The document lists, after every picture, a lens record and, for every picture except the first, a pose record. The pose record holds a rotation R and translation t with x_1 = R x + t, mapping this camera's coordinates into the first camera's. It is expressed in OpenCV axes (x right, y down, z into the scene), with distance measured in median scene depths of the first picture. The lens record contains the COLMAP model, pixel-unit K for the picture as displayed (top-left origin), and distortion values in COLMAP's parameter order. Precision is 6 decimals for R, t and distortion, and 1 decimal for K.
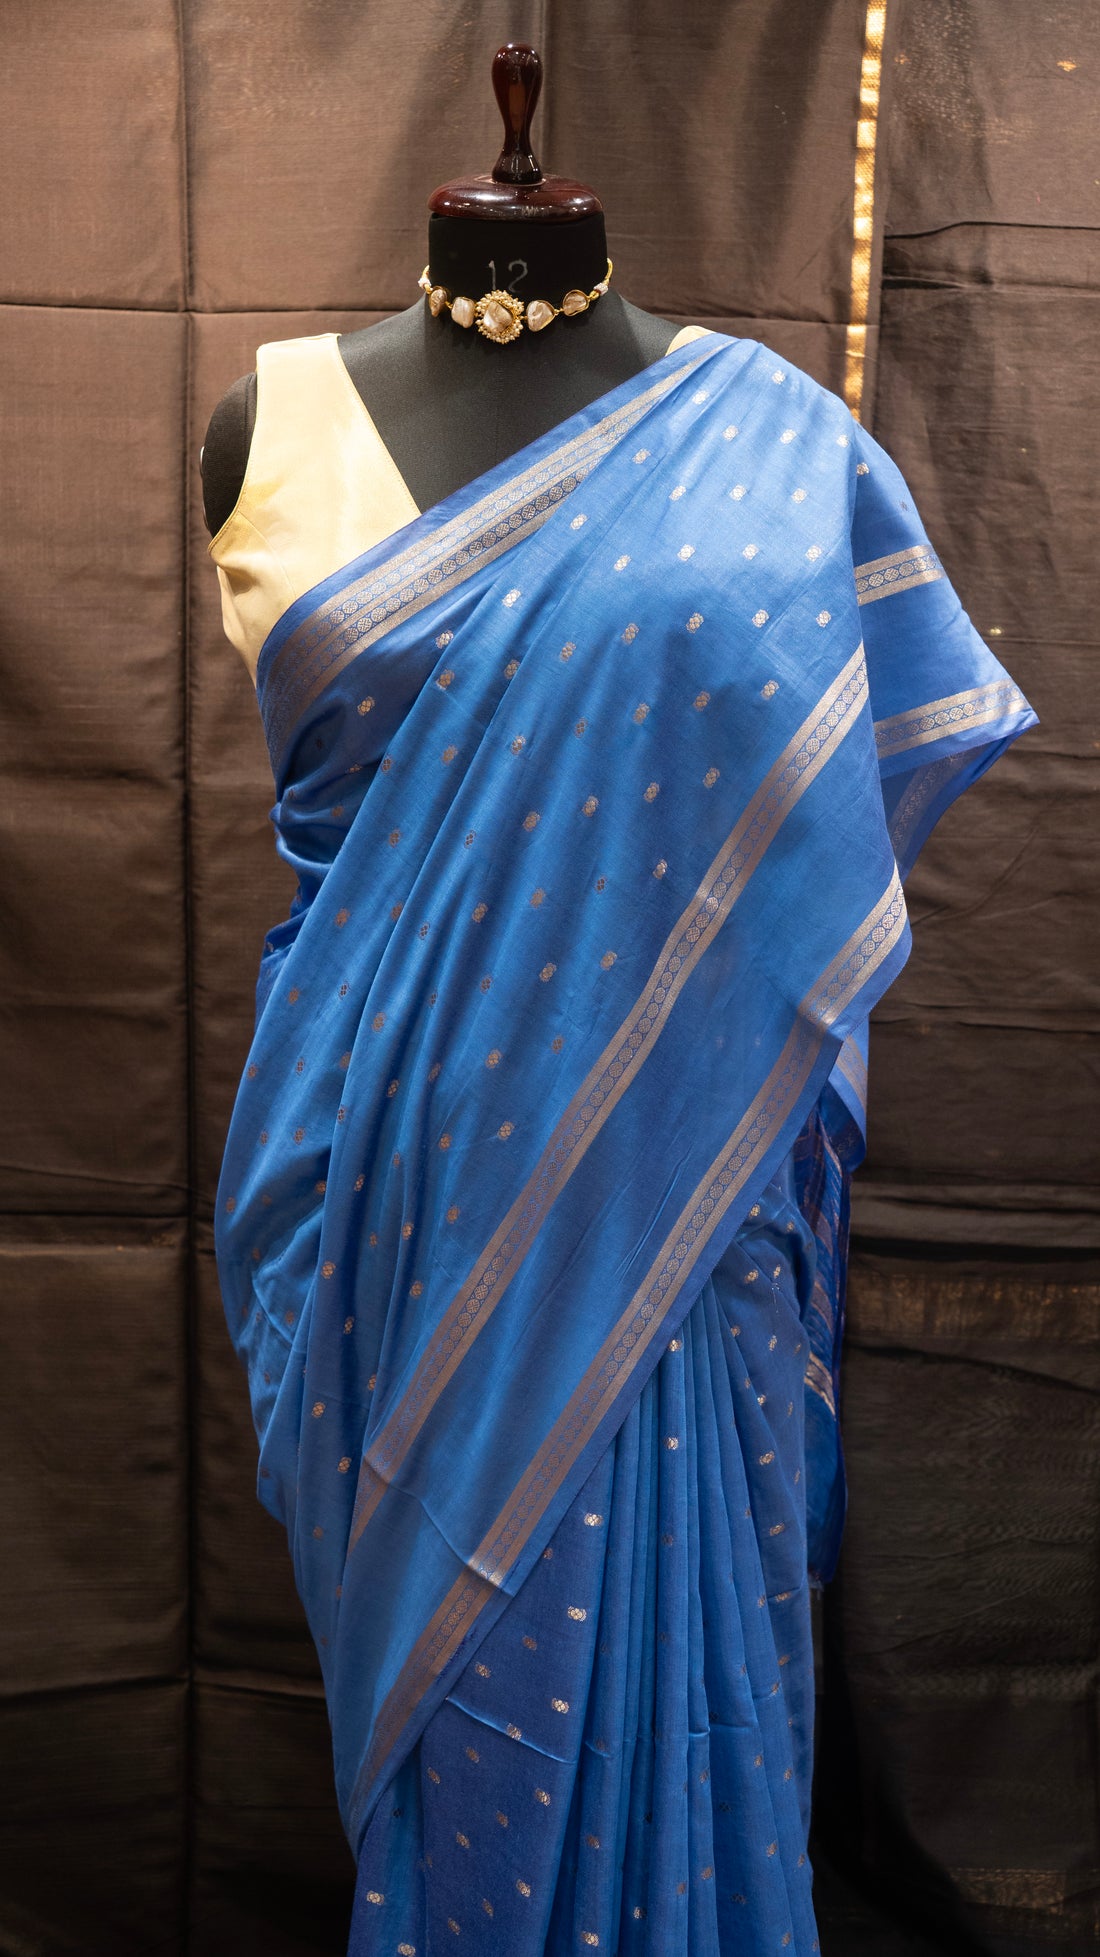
lens RADIAL K [[2416.2, 0, 550.0], [0, 2416.2, 978.5], [0, 0, 1]] dist [0.015731, 0.322370]
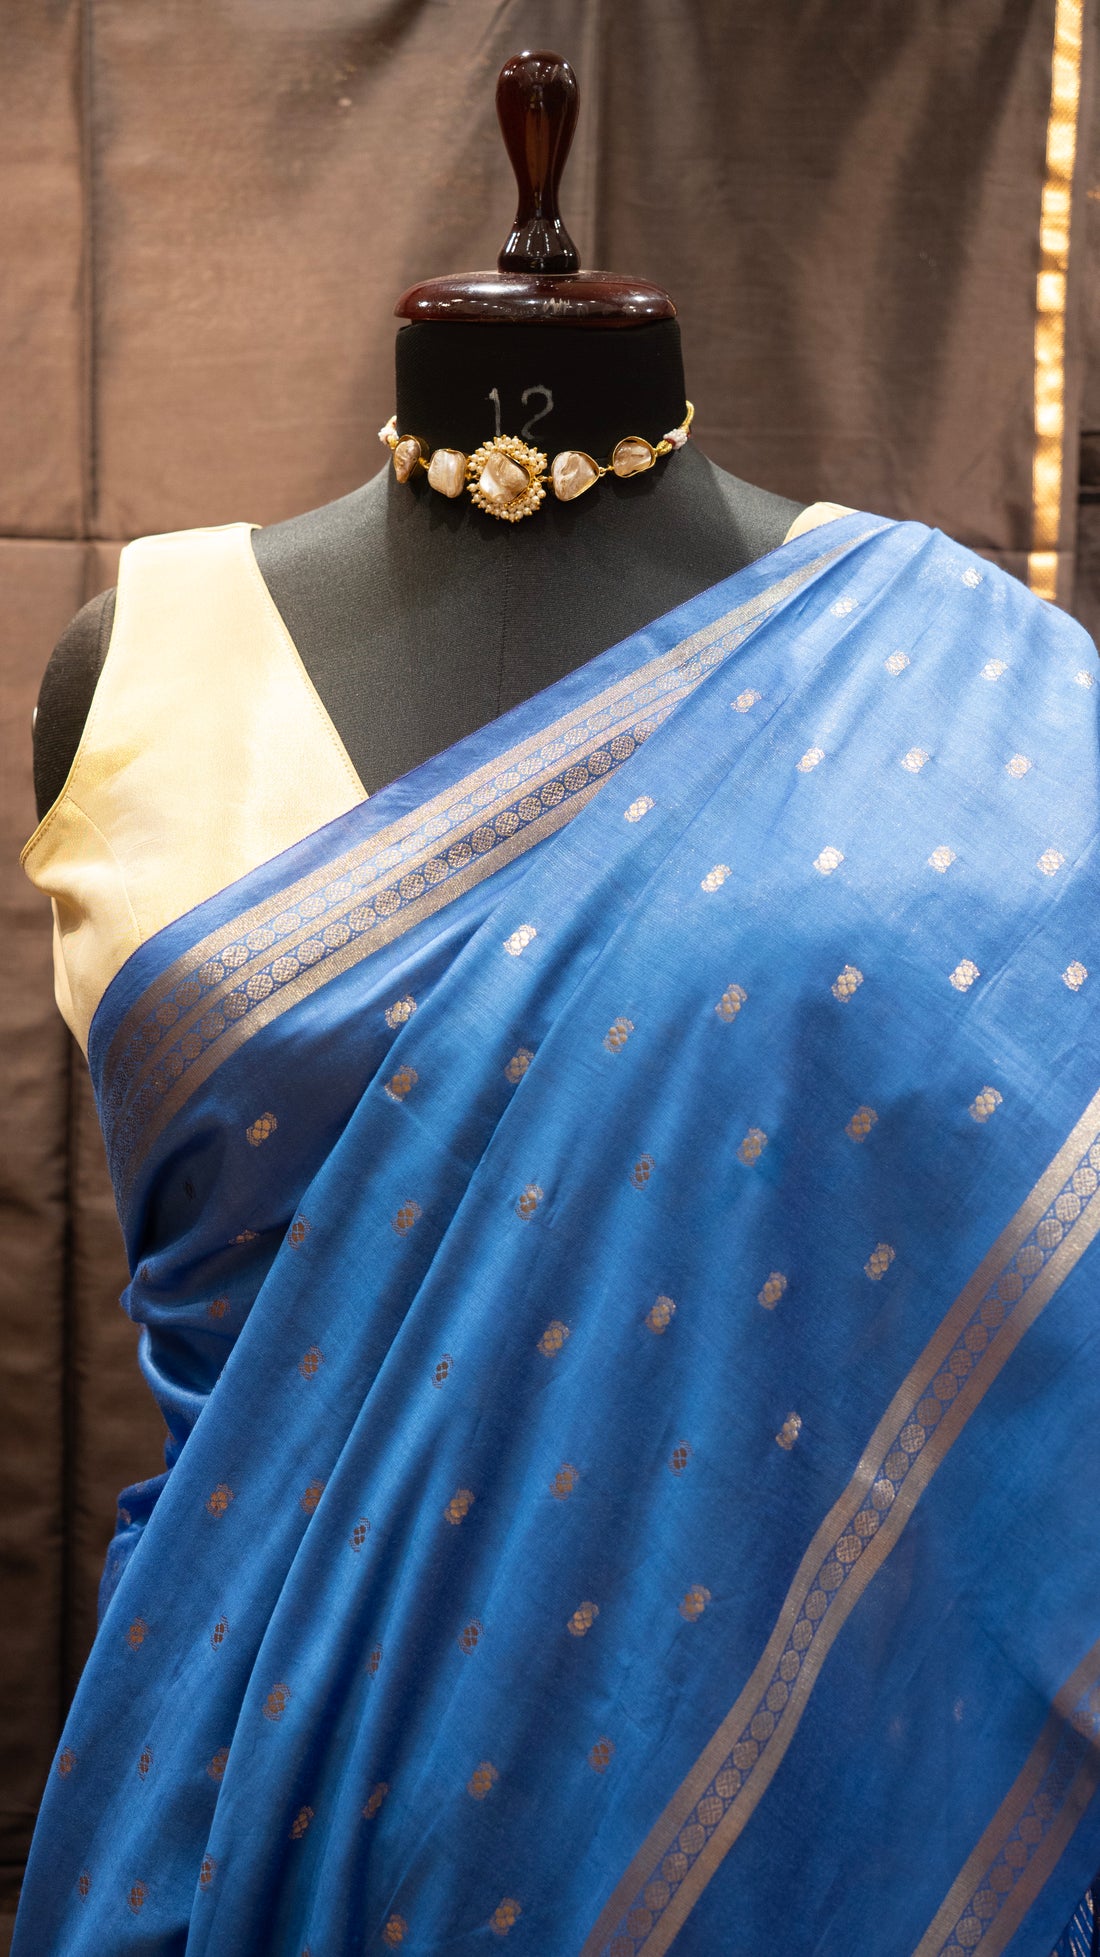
lens RADIAL K [[2390.9, 0, 550.0], [0, 2390.9, 978.5], [0, 0, 1]] dist [-0.001357, -0.012432]
pose [[0.999512, -0.000604, -0.031230, 0.008136], [-0.003739, 0.990313, -0.138804, -0.067049], [0.031011, 0.138853, 0.989827, 0.424158]]
